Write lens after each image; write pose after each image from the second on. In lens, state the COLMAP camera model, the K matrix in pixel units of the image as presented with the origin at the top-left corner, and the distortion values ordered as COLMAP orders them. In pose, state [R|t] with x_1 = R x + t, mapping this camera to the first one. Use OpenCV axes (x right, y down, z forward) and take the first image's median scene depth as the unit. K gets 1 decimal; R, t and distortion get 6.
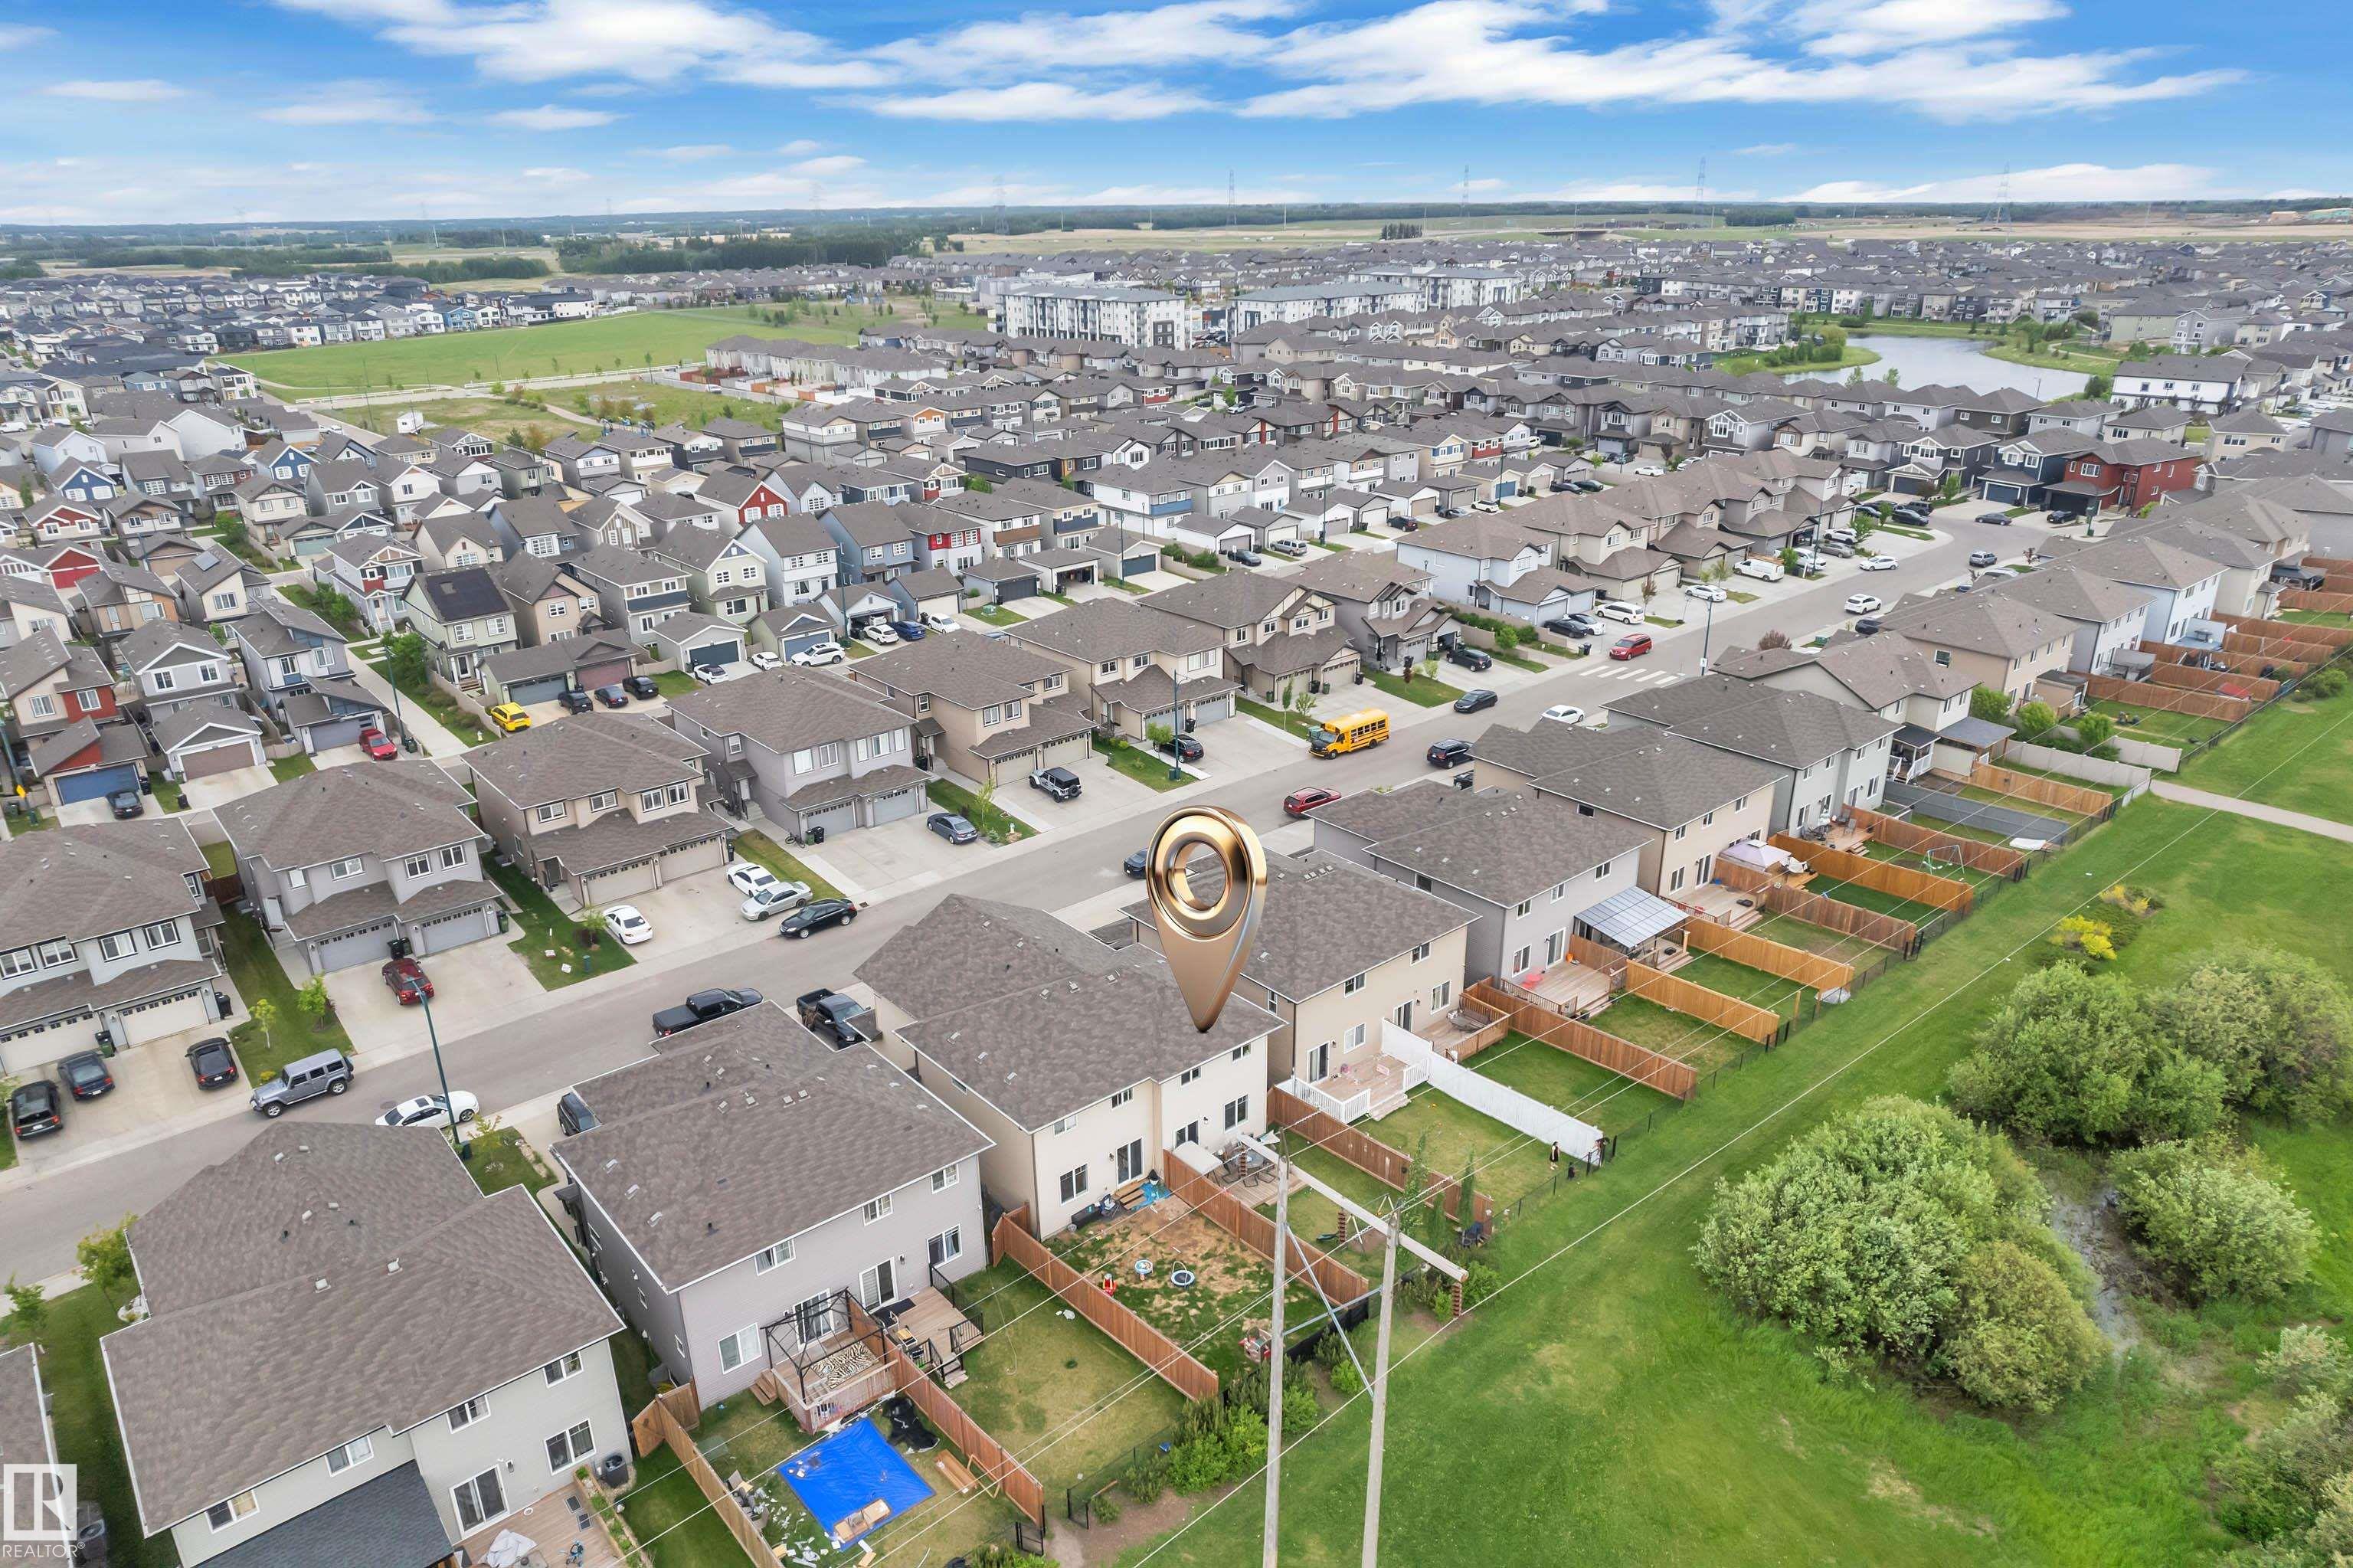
lens RADIAL K [[1496.3, 0, 1176.5], [0, 1496.3, 784.0], [0, 0, 1]] dist [-0.055765, 0.033315]
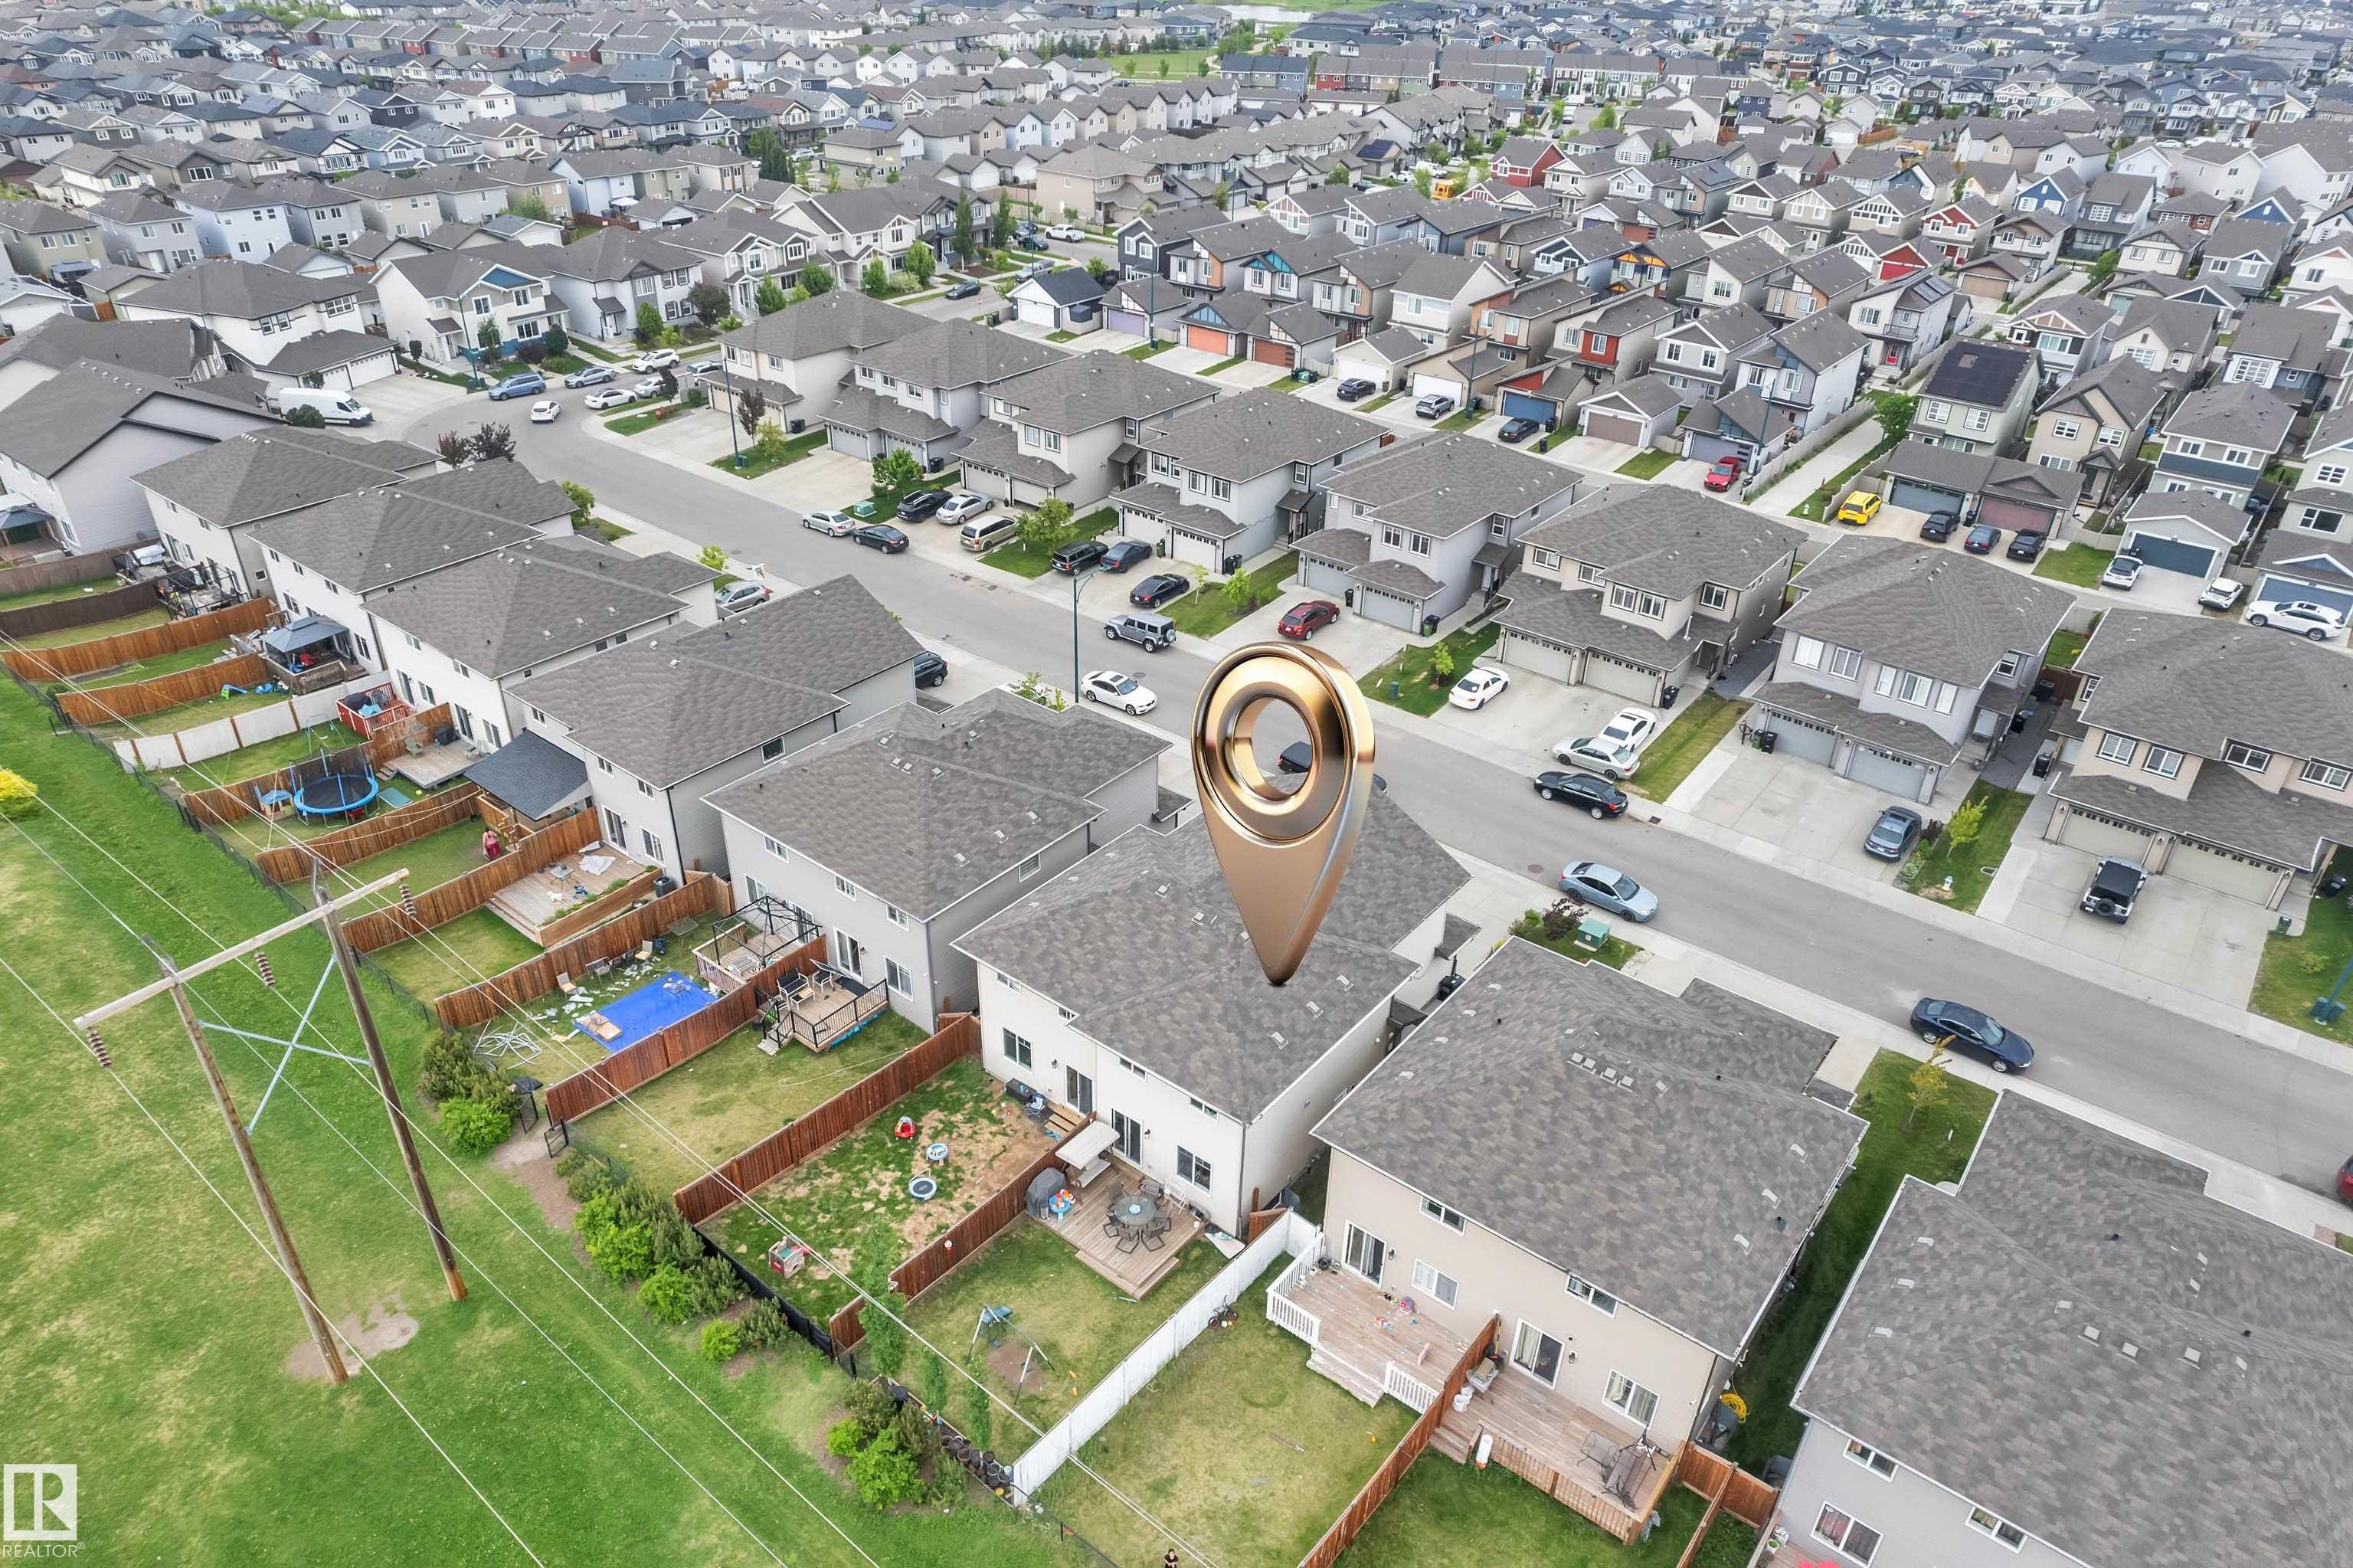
lens RADIAL K [[1496.3, 0, 1176.5], [0, 1496.3, 784.0], [0, 0, 1]] dist [-0.055765, 0.033315]
pose [[0.184315, 0.515405, -0.836890, 0.339140], [-0.374207, 0.824149, 0.425144, -0.150822], [0.908844, 0.234810, 0.344772, 0.422049]]
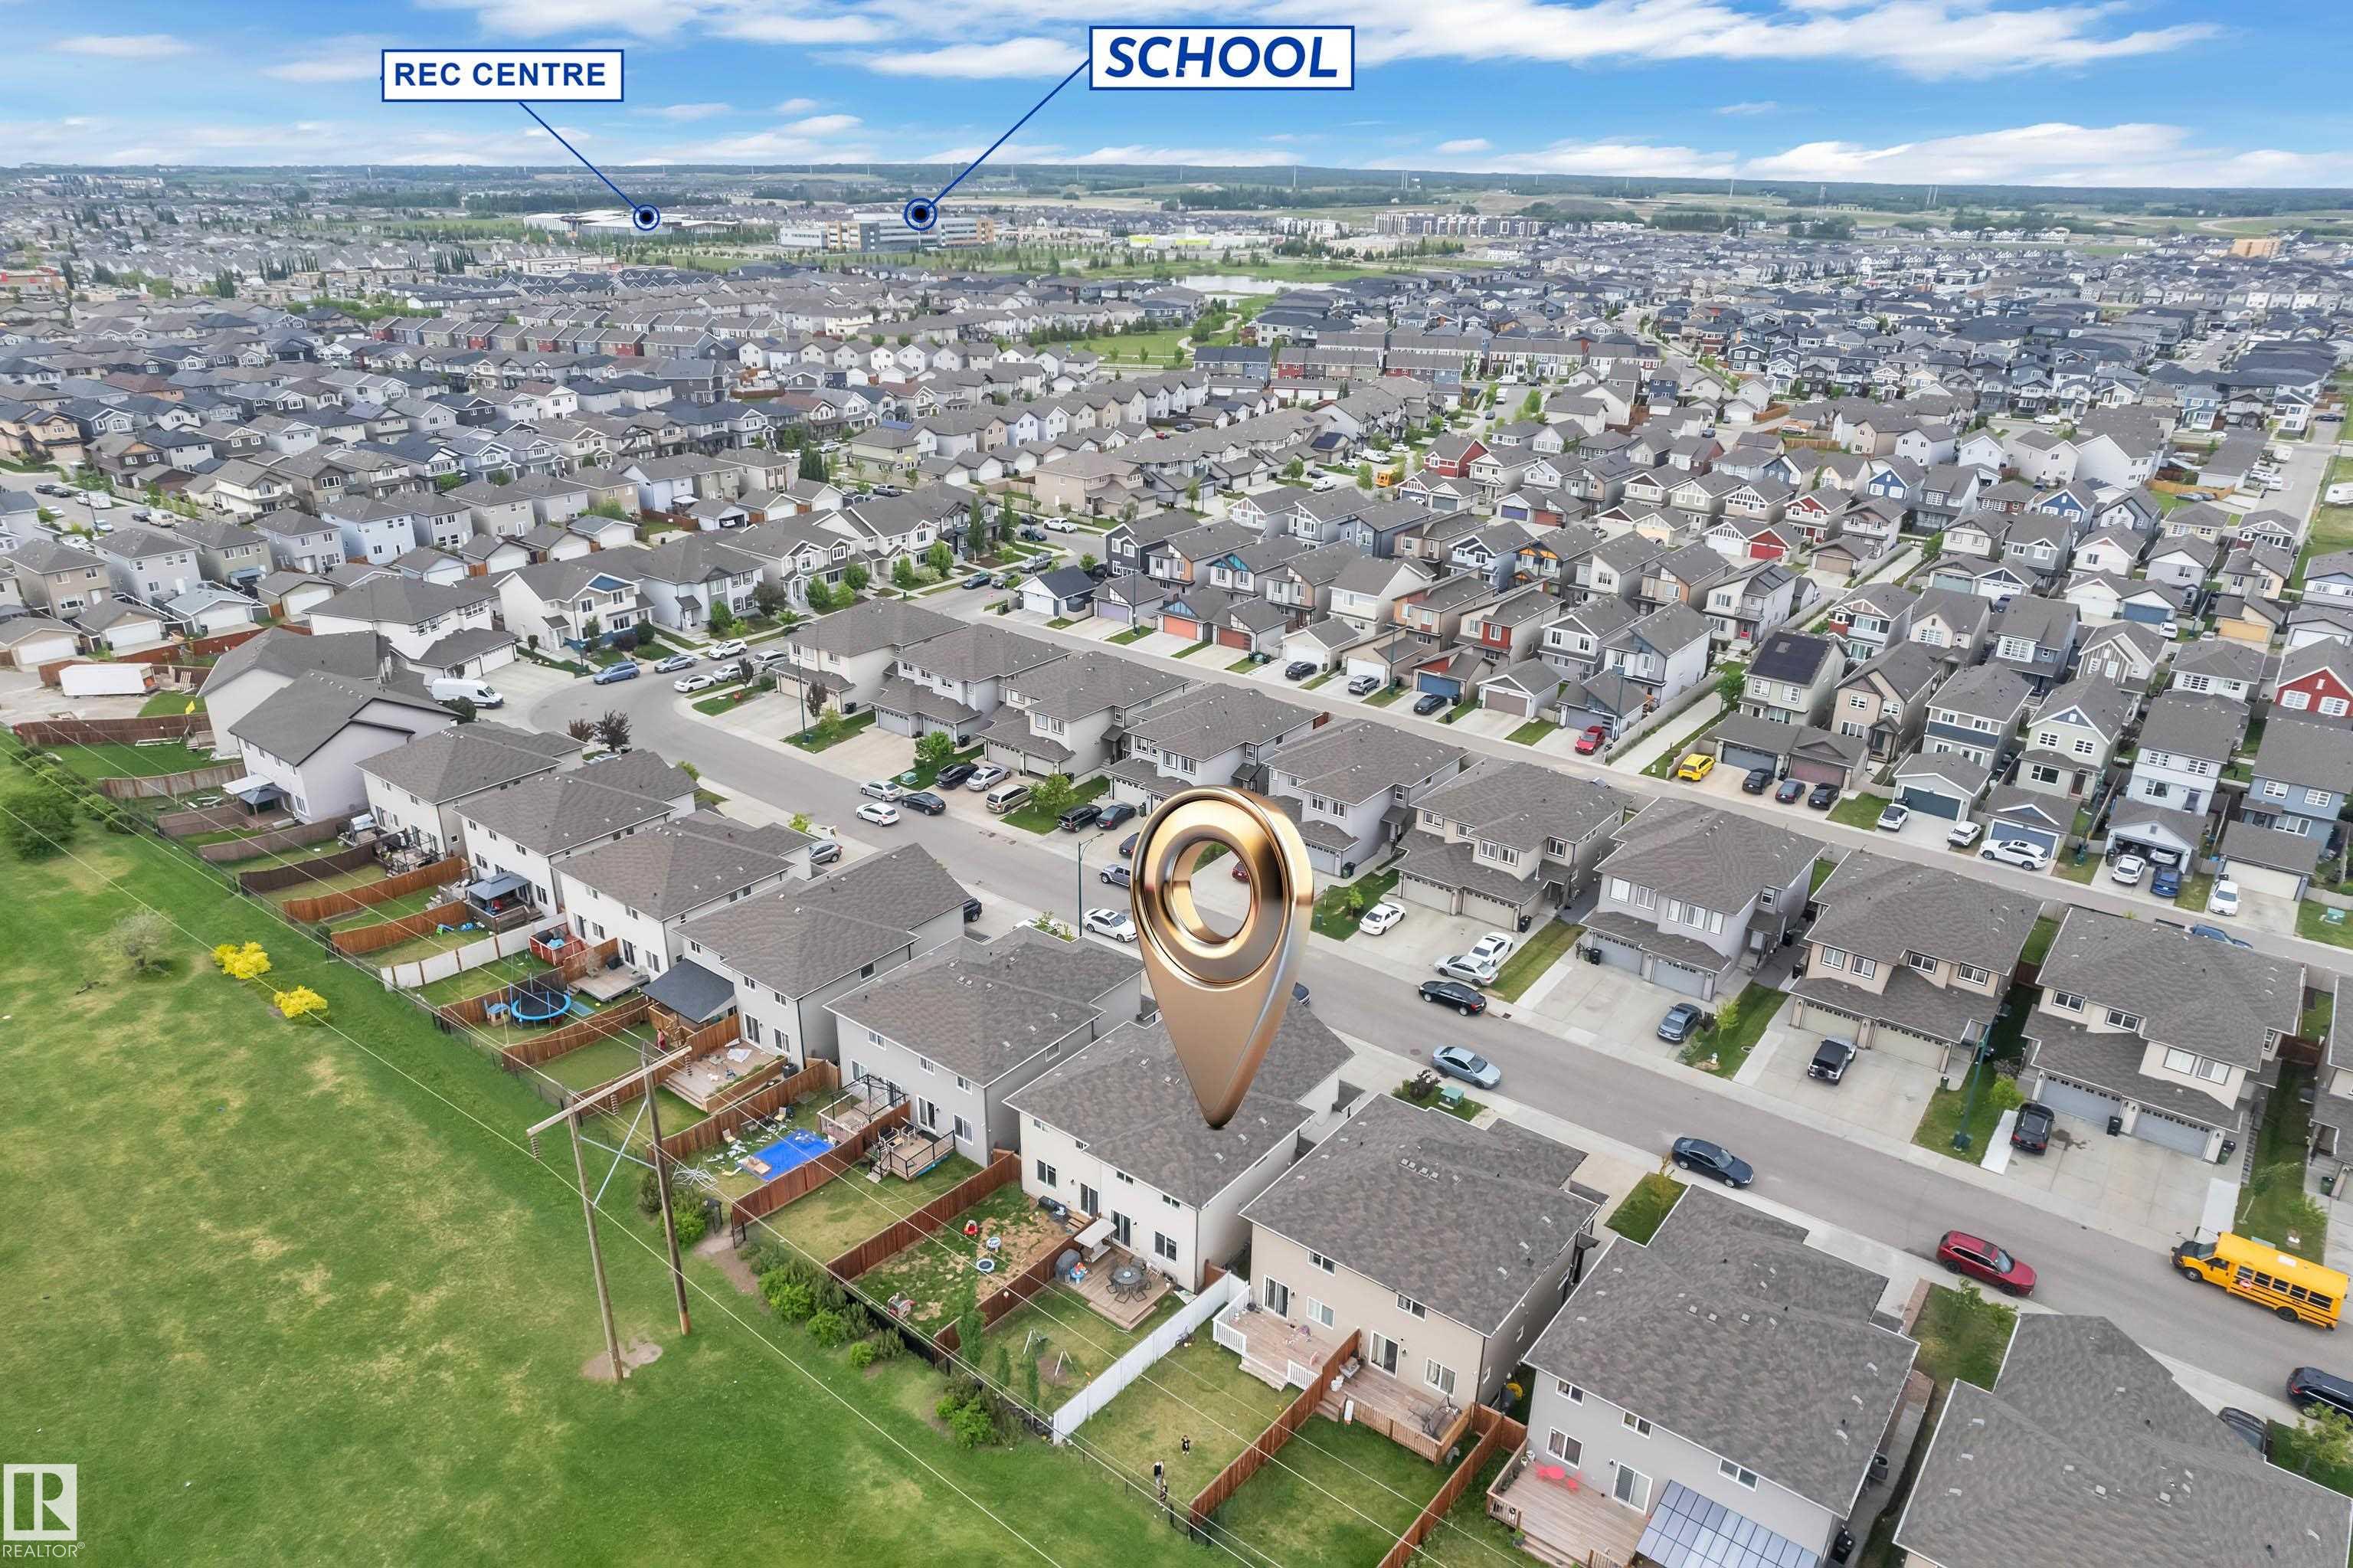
lens RADIAL K [[1496.3, 0, 1176.5], [0, 1496.3, 784.0], [0, 0, 1]] dist [-0.055765, 0.033315]
pose [[0.197316, 0.389254, -0.899749, 0.555684], [-0.368605, 0.879904, 0.299833, -0.258758], [0.908403, 0.272490, 0.317100, 0.339527]]
